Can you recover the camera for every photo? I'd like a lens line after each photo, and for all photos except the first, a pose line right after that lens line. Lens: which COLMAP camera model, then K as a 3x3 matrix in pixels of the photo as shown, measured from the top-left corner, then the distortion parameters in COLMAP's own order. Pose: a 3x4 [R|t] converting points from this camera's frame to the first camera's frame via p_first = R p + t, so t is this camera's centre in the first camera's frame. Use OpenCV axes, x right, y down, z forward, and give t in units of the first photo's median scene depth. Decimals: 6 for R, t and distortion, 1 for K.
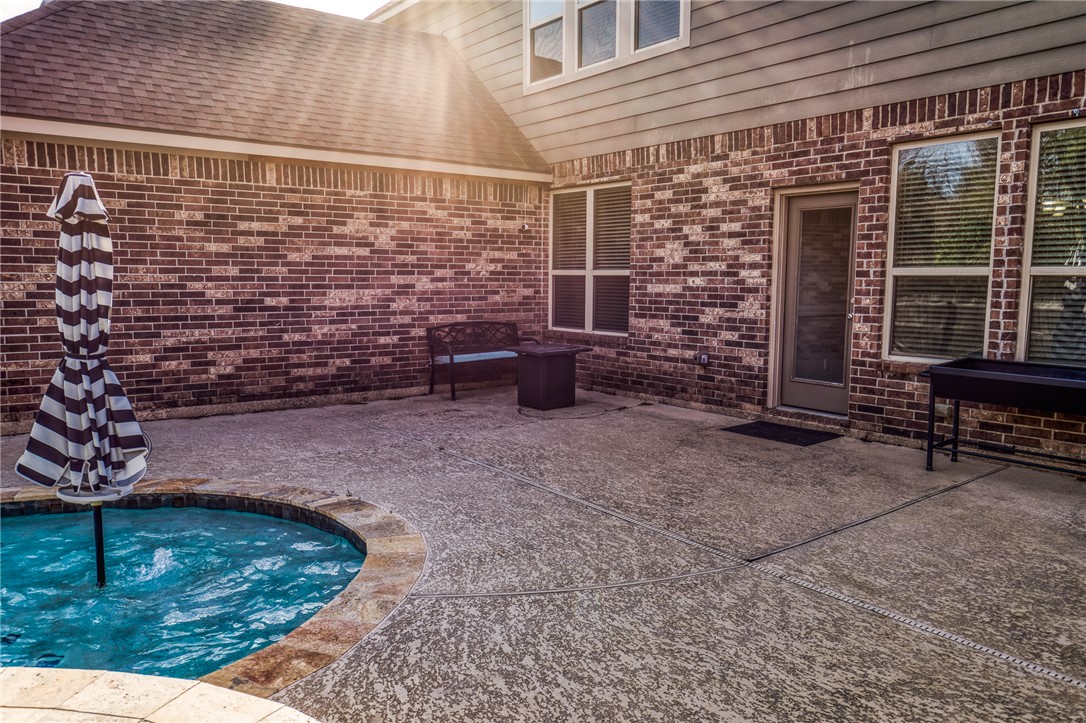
lens RADIAL K [[814.8, 0, 543.0], [0, 814.8, 361.5], [0, 0, 1]] dist [0.002413, 0.002181]
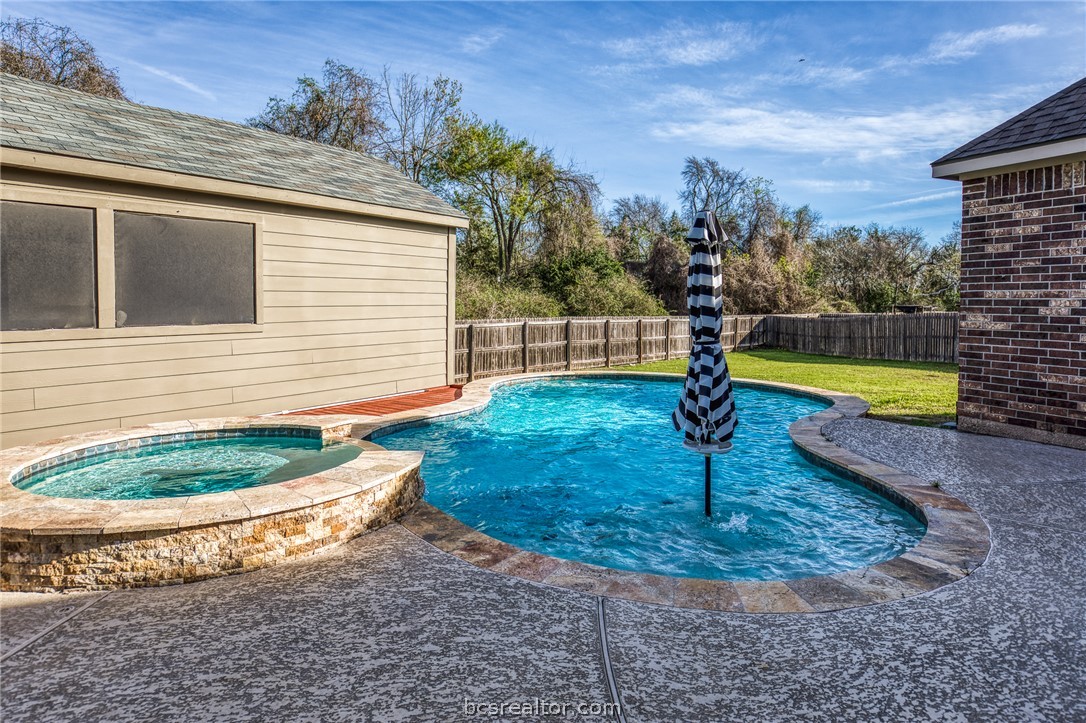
lens RADIAL K [[656.4, 0, 542.6], [0, 656.4, 324.3], [0, 0, 1]] dist [-0.014524, 0.001258]
pose [[-0.230896, 0.025307, -0.972649, 0.298043], [-0.108201, 0.992793, 0.051517, -0.034297], [0.966943, 0.117136, -0.226494, 0.524440]]
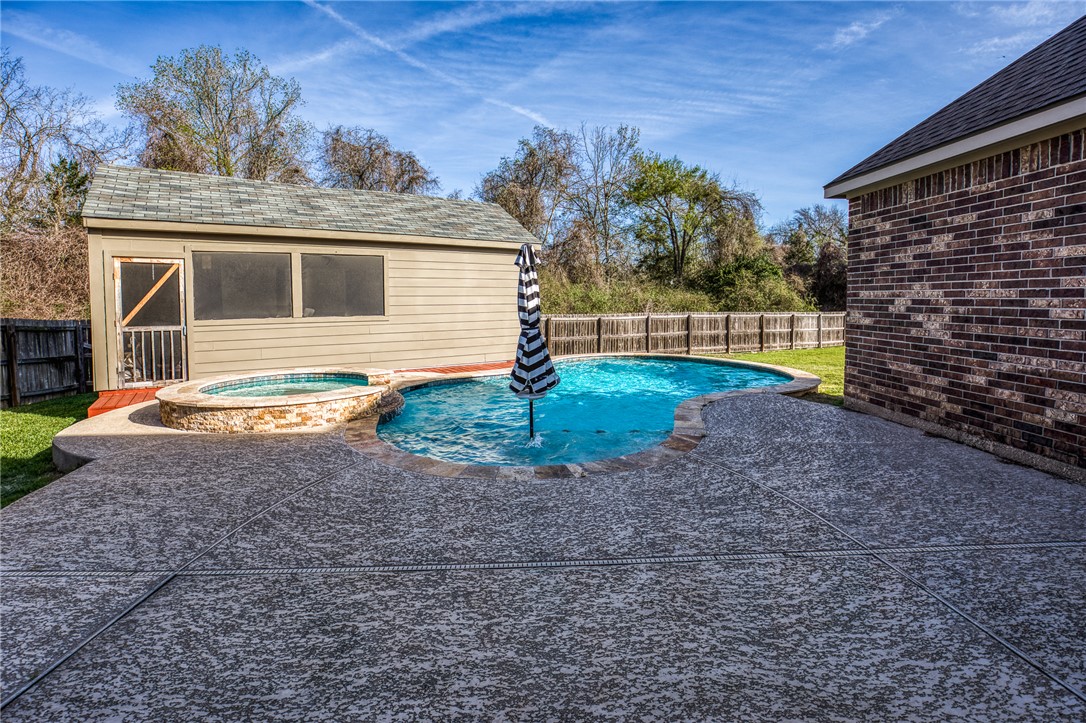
lens RADIAL K [[521.7, 0, 544.0], [0, 521.7, 331.0], [0, 0, 1]] dist [-0.035033, 0.000596]
pose [[-0.578312, 0.043282, -0.814667, 0.276399], [-0.087748, 0.989498, 0.114861, -0.085551], [0.811083, 0.137911, -0.568441, 0.960007]]
